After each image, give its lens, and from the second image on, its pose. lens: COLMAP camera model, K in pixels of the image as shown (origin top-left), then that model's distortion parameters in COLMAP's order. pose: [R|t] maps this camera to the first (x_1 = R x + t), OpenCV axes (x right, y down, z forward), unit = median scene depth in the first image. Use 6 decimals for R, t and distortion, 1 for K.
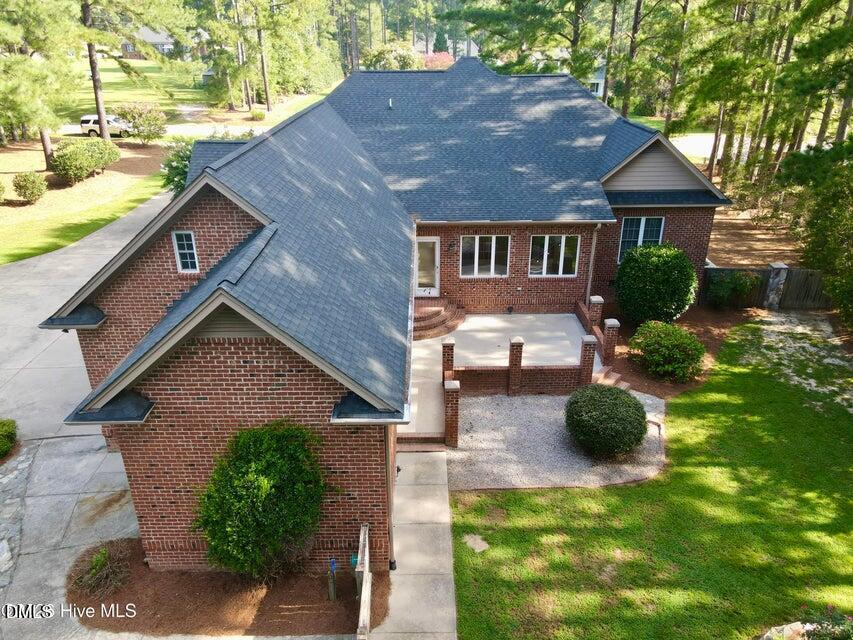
lens RADIAL K [[627.6, 0, 426.5], [0, 627.6, 320.0], [0, 0, 1]] dist [0.001641, 0.017157]
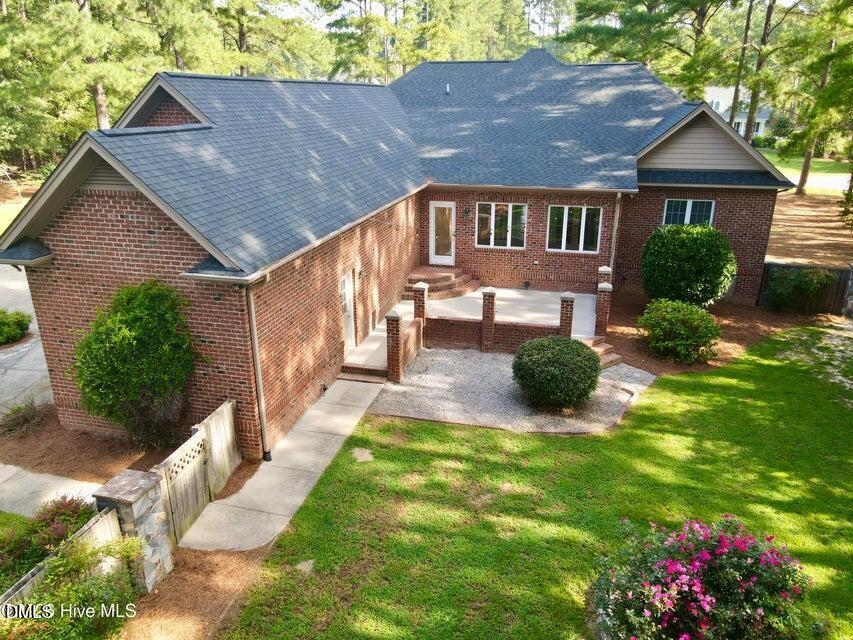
lens RADIAL K [[627.6, 0, 426.5], [0, 627.6, 320.0], [0, 0, 1]] dist [0.001641, 0.017157]
pose [[0.966960, 0.087719, -0.239363, 0.263788], [-0.106064, 0.992243, -0.064842, 0.138661], [0.231818, 0.088087, 0.968763, 0.049746]]
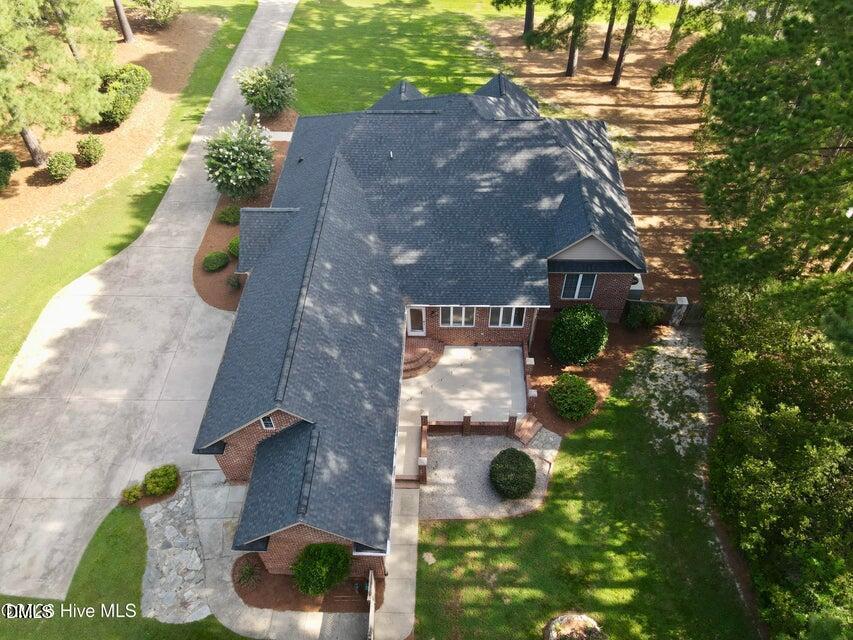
lens RADIAL K [[627.6, 0, 426.5], [0, 627.6, 320.0], [0, 0, 1]] dist [0.001641, 0.017157]
pose [[0.999250, 0.027256, -0.027522, 0.070159], [-0.014051, 0.917197, 0.398187, -0.756925], [0.036096, -0.397502, 0.916891, -0.345992]]
